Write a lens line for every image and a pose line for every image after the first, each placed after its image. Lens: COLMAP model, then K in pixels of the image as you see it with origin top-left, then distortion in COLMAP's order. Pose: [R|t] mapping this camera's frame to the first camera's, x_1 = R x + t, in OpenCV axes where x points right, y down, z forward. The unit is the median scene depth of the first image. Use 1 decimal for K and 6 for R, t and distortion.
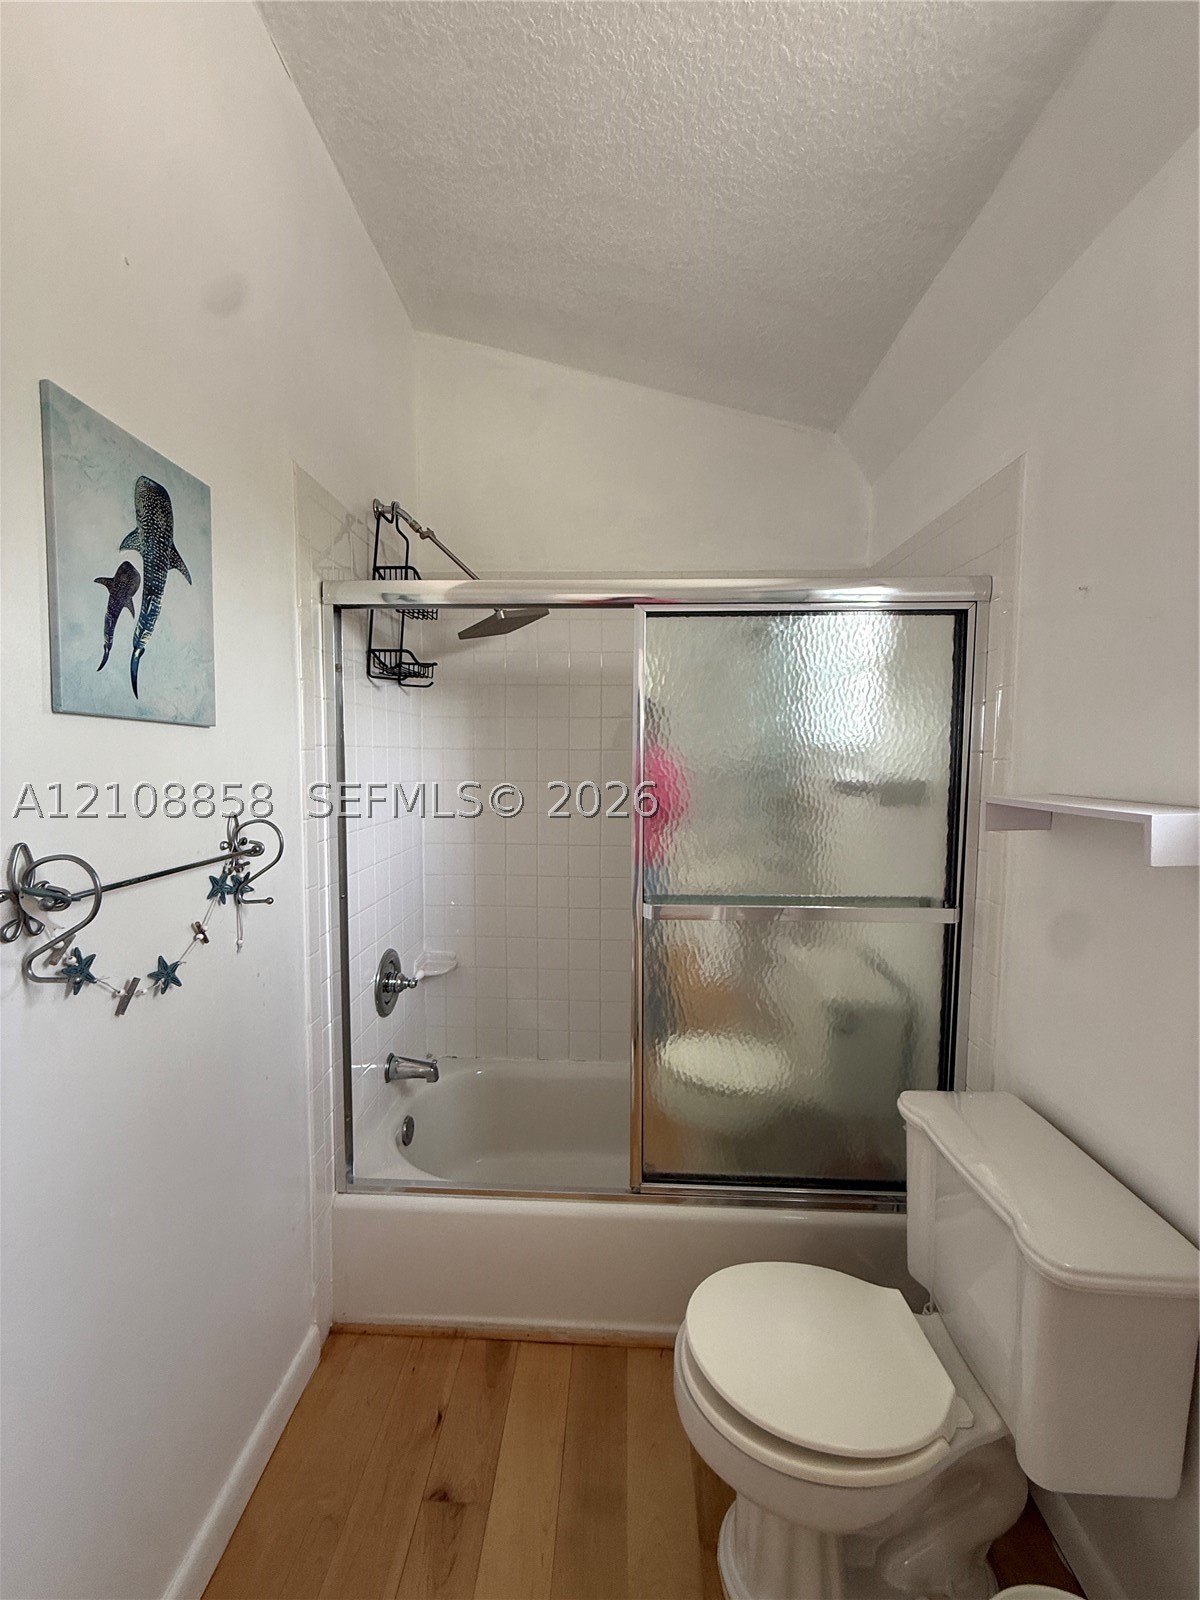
lens RADIAL K [[636.2, 0, 600.0], [0, 636.2, 800.0], [0, 0, 1]] dist [-0.000236, 0.000469]
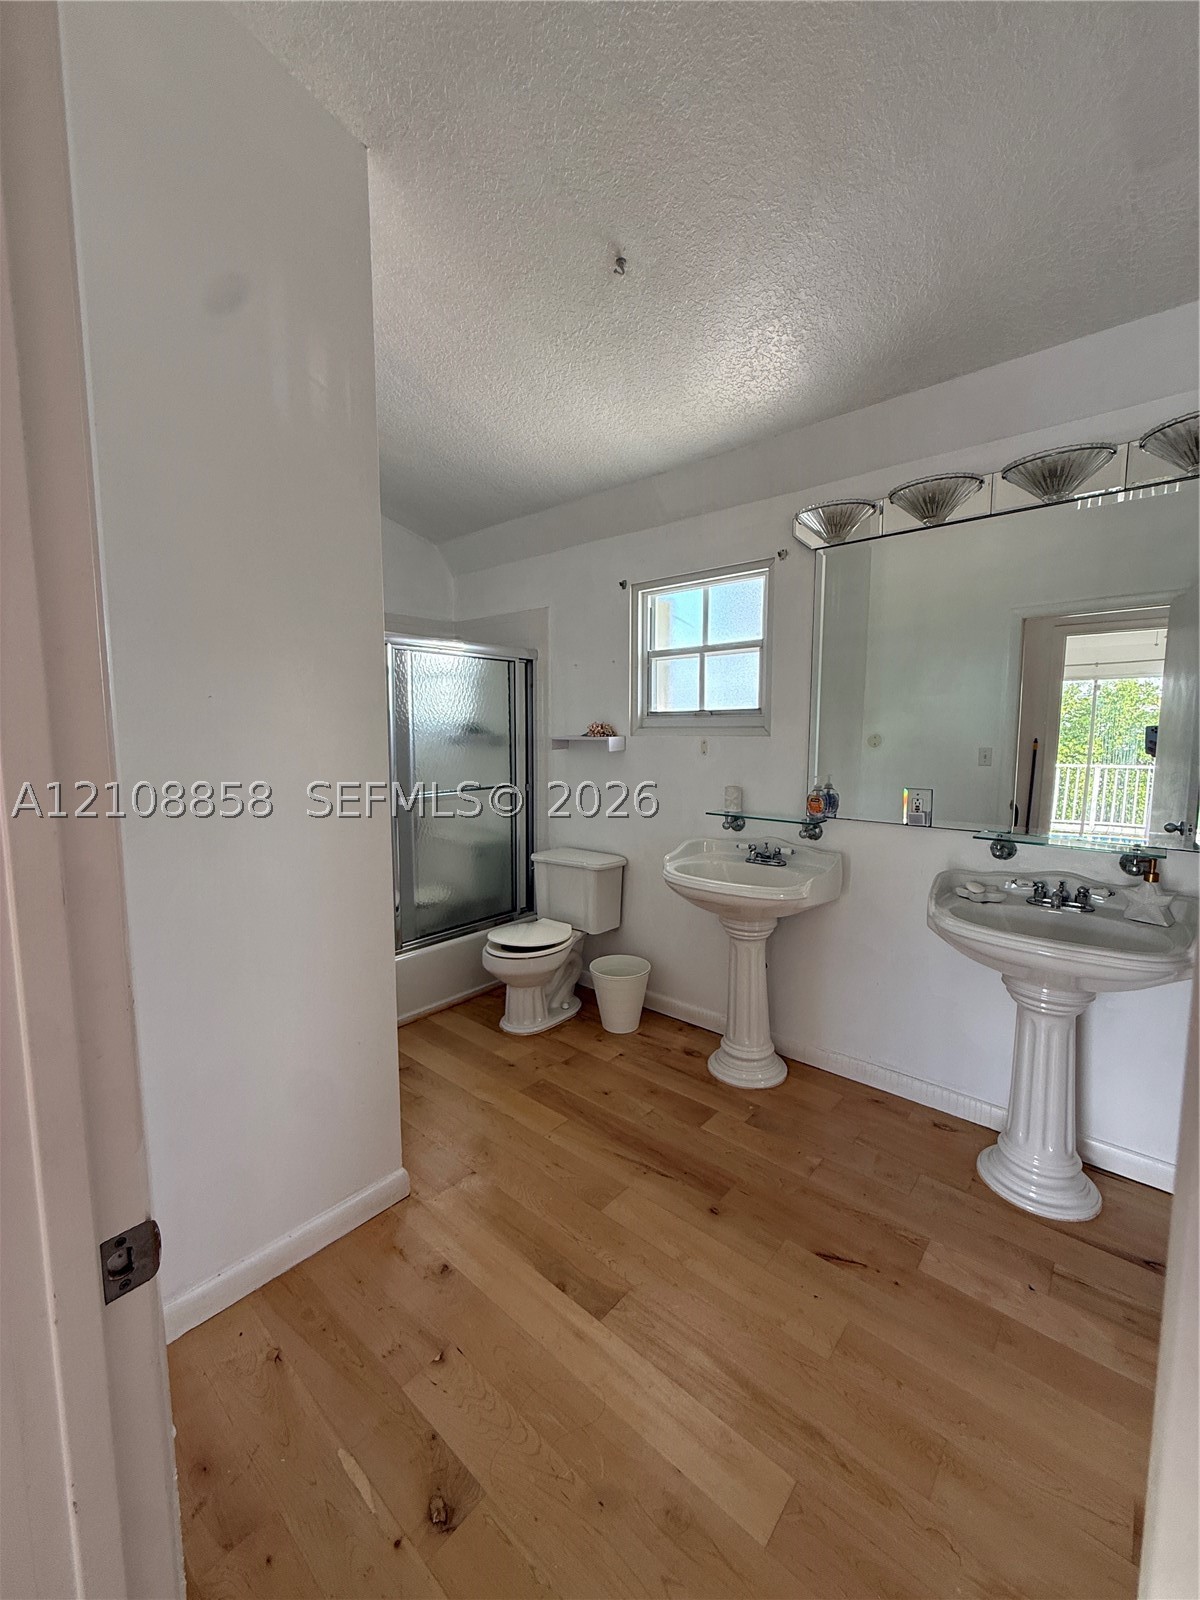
lens RADIAL K [[636.2, 0, 600.0], [0, 636.2, 800.0], [0, 0, 1]] dist [-0.000236, 0.000469]
pose [[0.612549, -0.089149, 0.785389, -1.211724], [0.058086, 0.996010, 0.067752, 0.077675], [-0.788295, 0.004119, 0.615284, -0.705080]]
